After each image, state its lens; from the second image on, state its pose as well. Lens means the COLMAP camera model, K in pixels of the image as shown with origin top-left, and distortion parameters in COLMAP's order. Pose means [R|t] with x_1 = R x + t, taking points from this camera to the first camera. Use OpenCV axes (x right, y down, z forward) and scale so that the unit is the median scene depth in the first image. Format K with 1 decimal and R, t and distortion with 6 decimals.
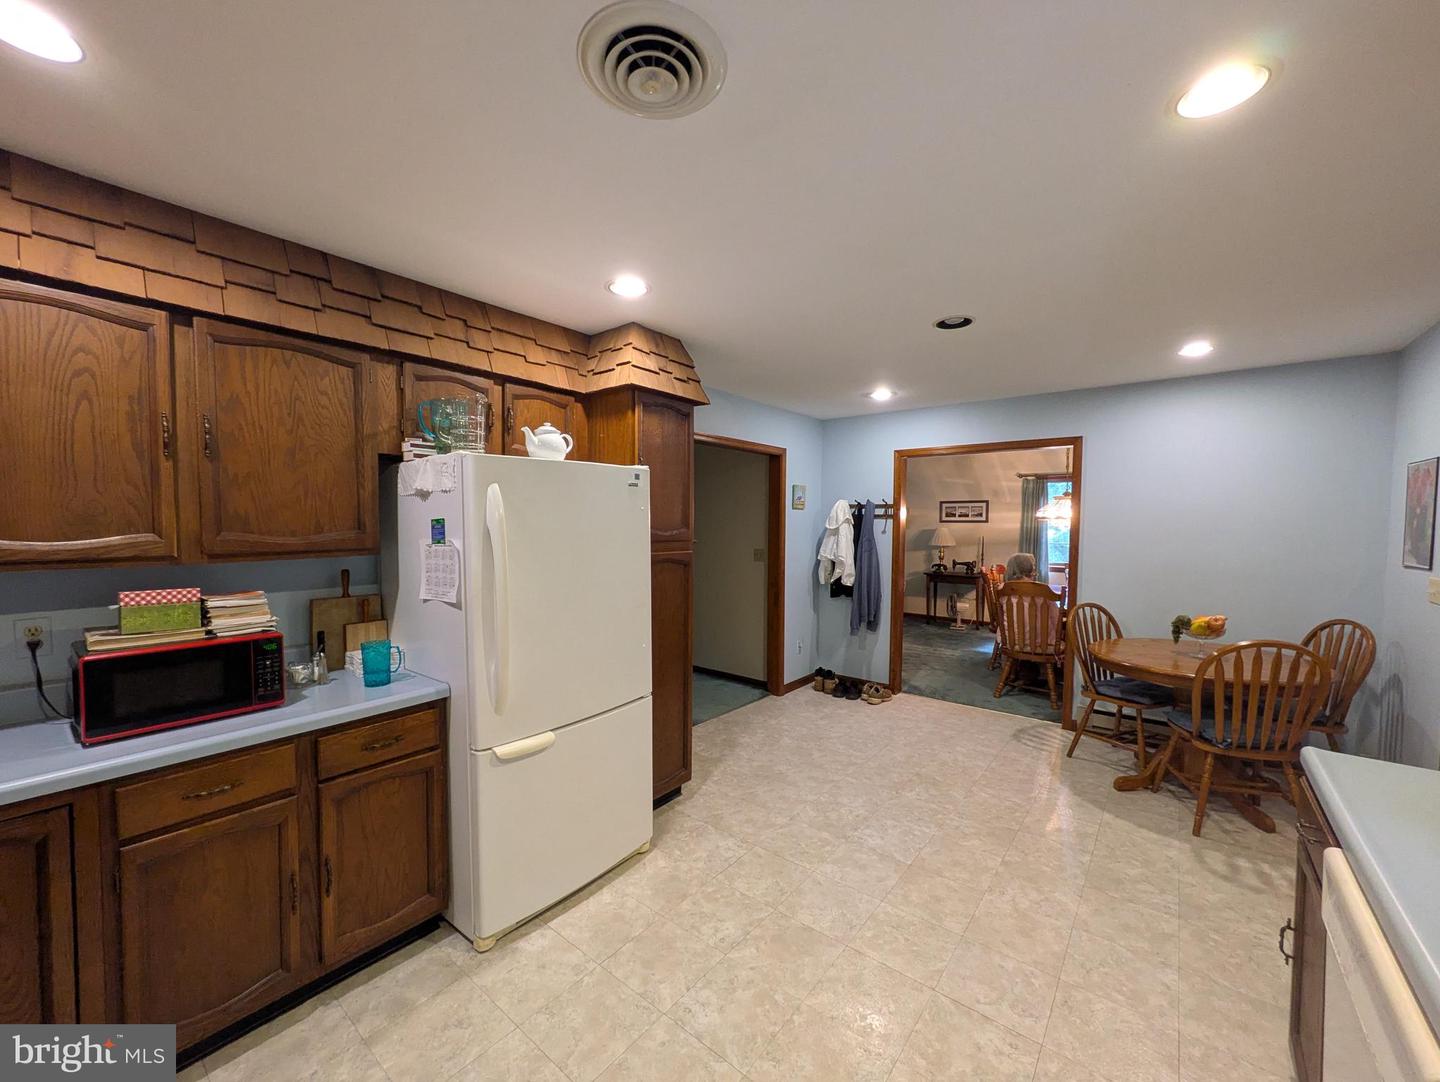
lens RADIAL K [[573.8, 0, 718.7], [0, 573.8, 544.6], [0, 0, 1]] dist [0.000263, 0.000118]
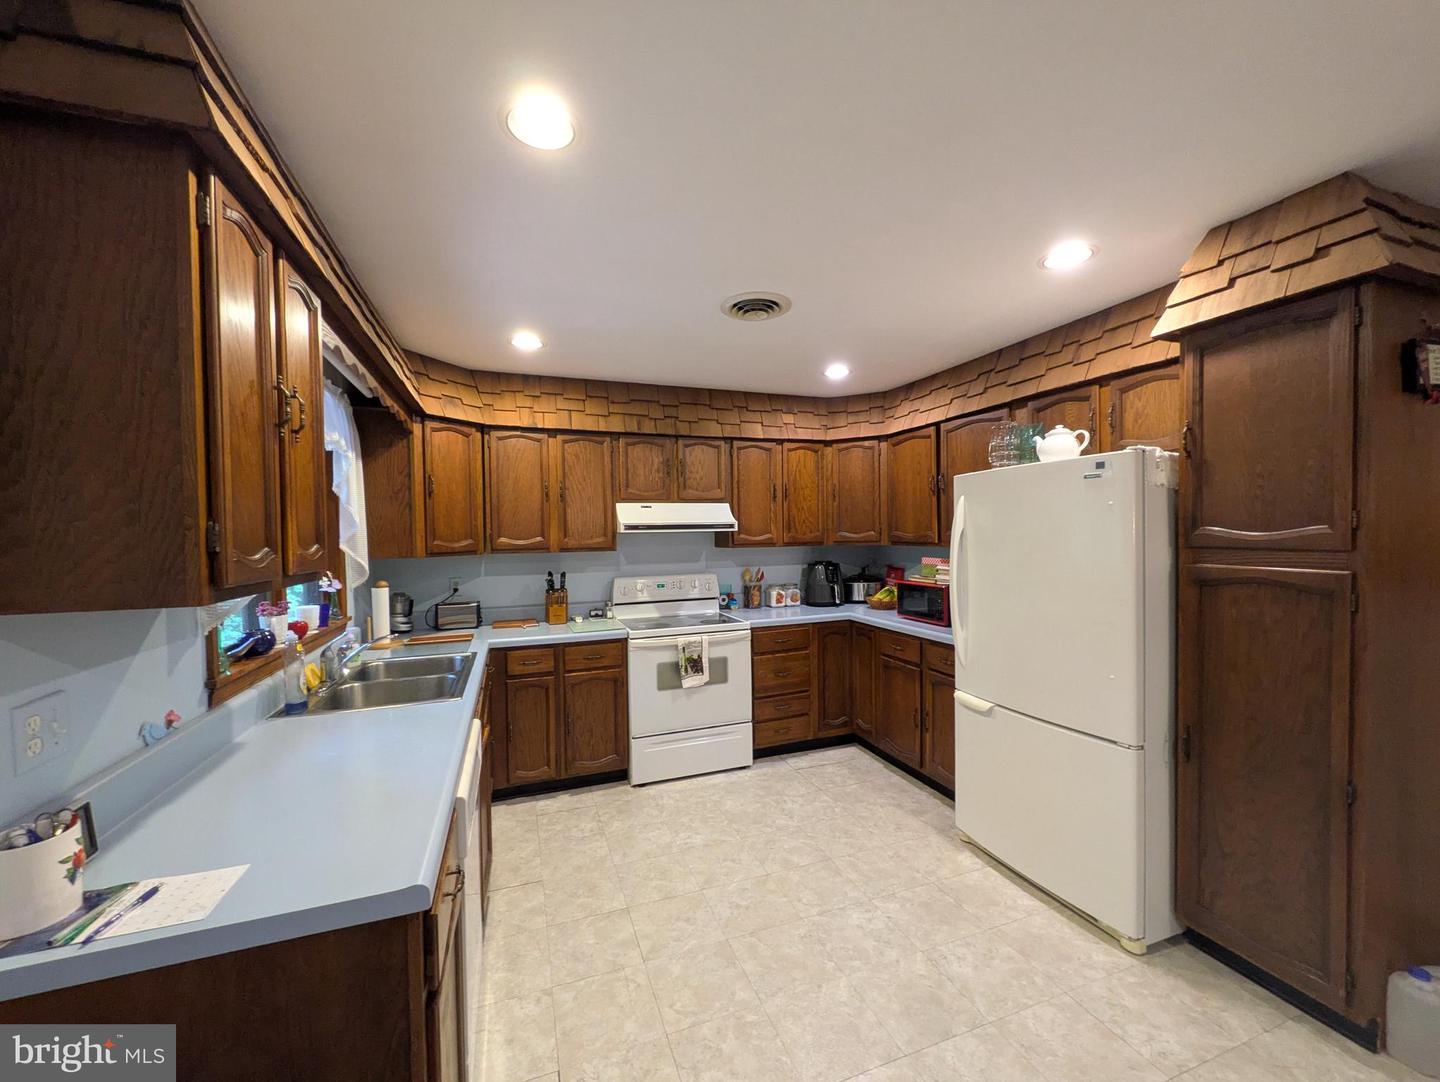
lens RADIAL K [[570.1, 0, 720.8], [0, 570.1, 542.7], [0, 0, 1]] dist [0.000736, 0.000807]
pose [[-0.515698, 0.021501, -0.856501, 0.737326], [-0.020163, 0.999104, 0.037222, -0.024193], [0.856533, 0.036465, -0.514802, 0.843207]]
